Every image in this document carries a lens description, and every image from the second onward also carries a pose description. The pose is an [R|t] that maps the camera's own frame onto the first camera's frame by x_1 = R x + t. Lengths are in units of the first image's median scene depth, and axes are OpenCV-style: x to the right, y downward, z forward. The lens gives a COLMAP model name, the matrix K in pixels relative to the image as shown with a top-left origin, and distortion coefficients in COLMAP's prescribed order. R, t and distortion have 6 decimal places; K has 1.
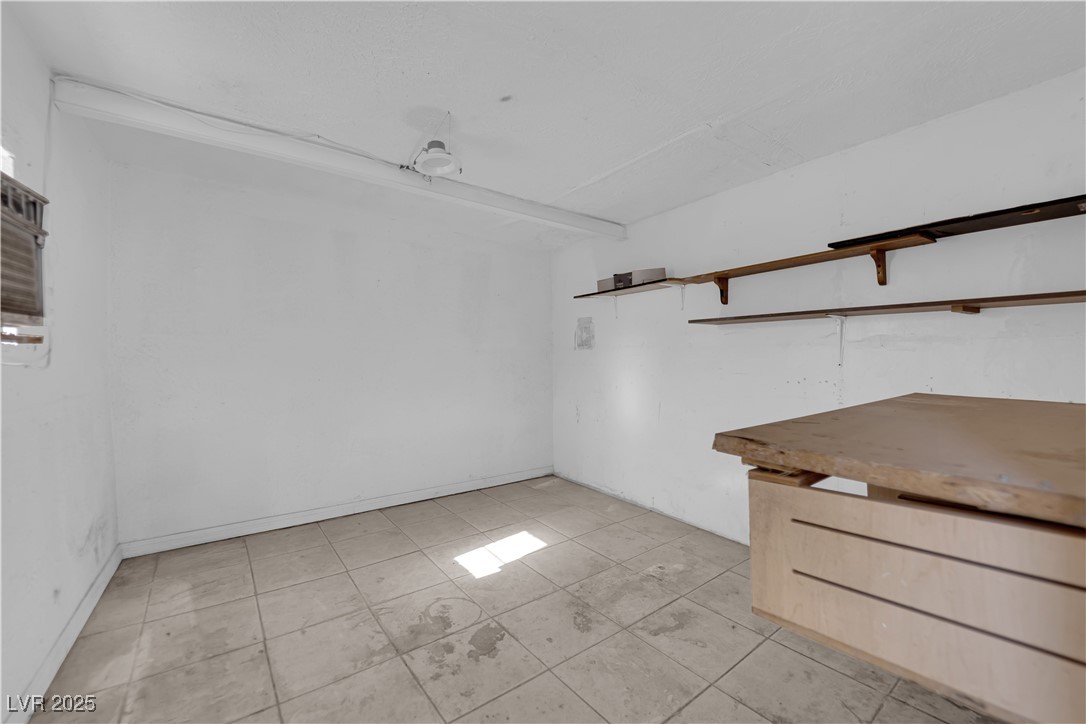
lens RADIAL K [[441.1, 0, 544.2], [0, 441.1, 360.9], [0, 0, 1]] dist [-0.011269, -0.001452]
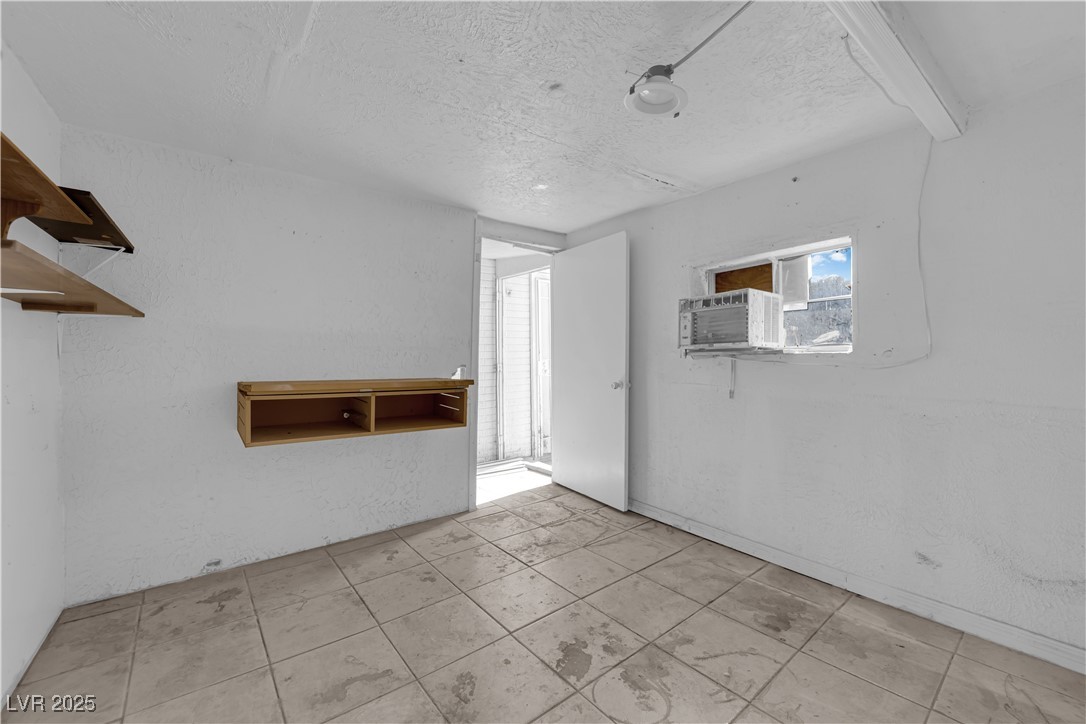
lens RADIAL K [[441.1, 0, 542.0], [0, 441.1, 359.2], [0, 0, 1]] dist [-0.011269, -0.001452]
pose [[-0.999831, -0.002158, -0.018243, -0.041945], [-0.002294, 0.999969, 0.007478, -0.017522], [0.018227, 0.007518, -0.999806, 1.875955]]
